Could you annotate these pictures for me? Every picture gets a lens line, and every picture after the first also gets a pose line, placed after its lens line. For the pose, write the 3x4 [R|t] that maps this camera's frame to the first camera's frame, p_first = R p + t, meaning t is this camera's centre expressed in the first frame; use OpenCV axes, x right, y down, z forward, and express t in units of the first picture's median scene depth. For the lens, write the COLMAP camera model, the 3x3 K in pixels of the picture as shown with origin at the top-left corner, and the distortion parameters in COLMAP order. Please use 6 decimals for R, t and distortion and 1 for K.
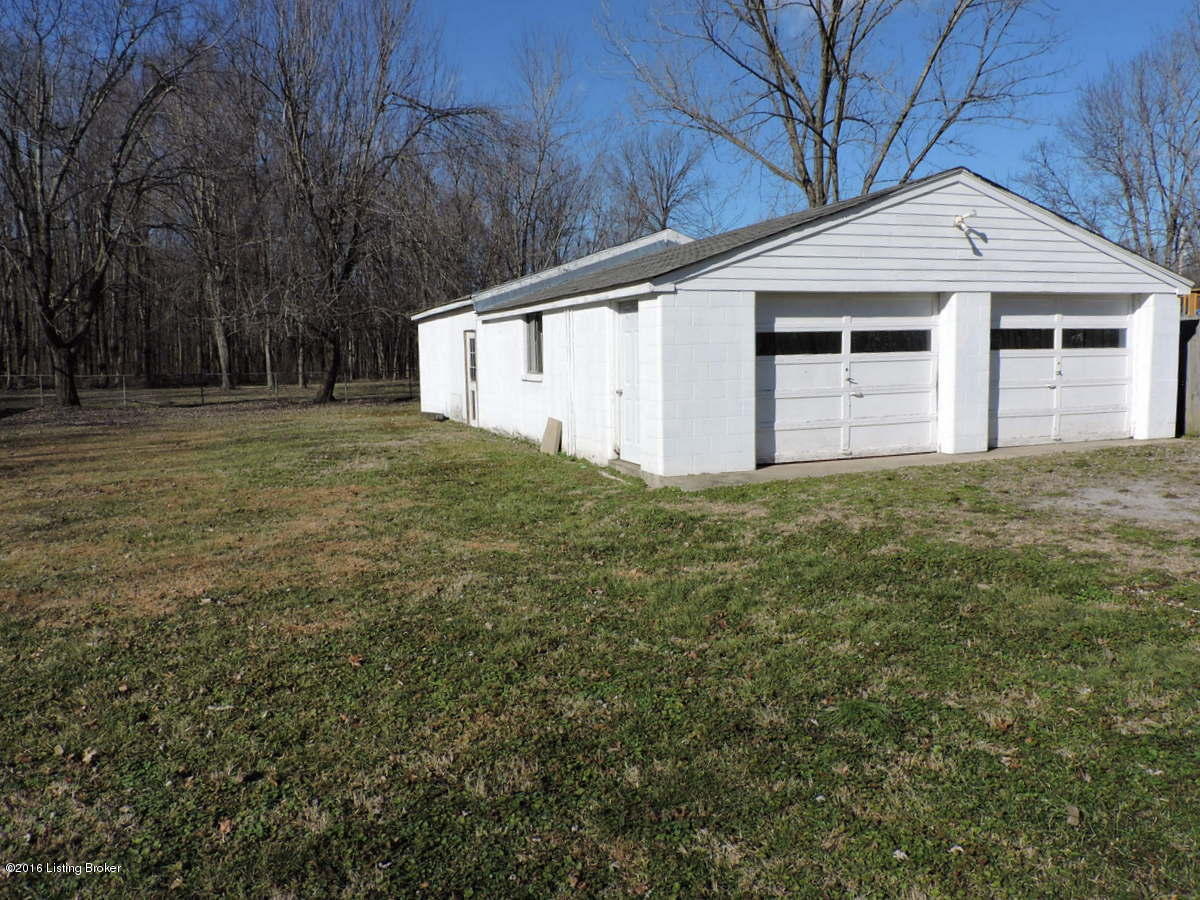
lens RADIAL K [[1033.7, 0, 653.3], [0, 1033.7, 448.9], [0, 0, 1]] dist [-0.000093, 0.004102]
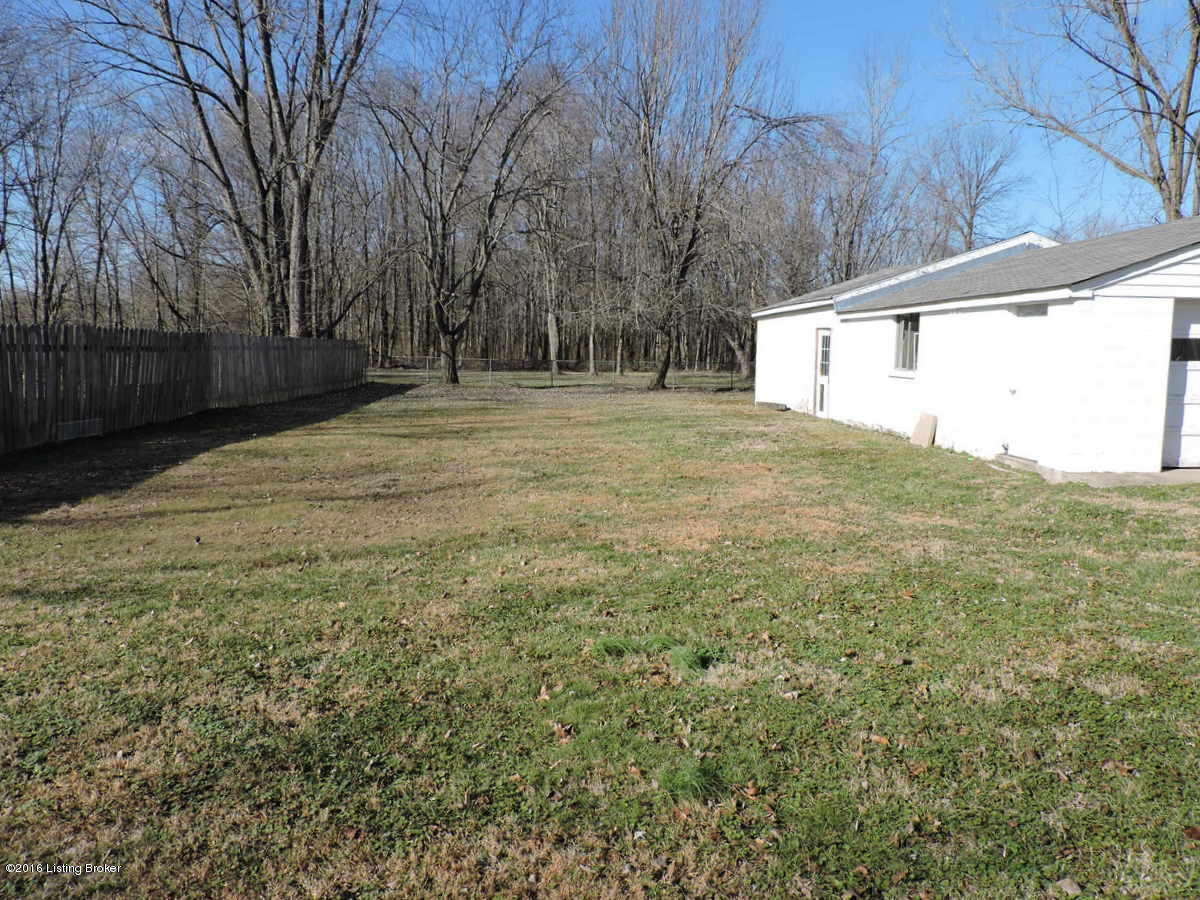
lens RADIAL K [[1004.2, 0, 600.0], [0, 1004.2, 450.0], [0, 0, 1]] dist [-0.002864, 0.002022]
pose [[0.948169, 0.059540, -0.312140, -0.092554], [-0.056848, 0.998225, 0.017725, 0.009705], [0.312641, 0.000939, 0.949871, -0.093782]]
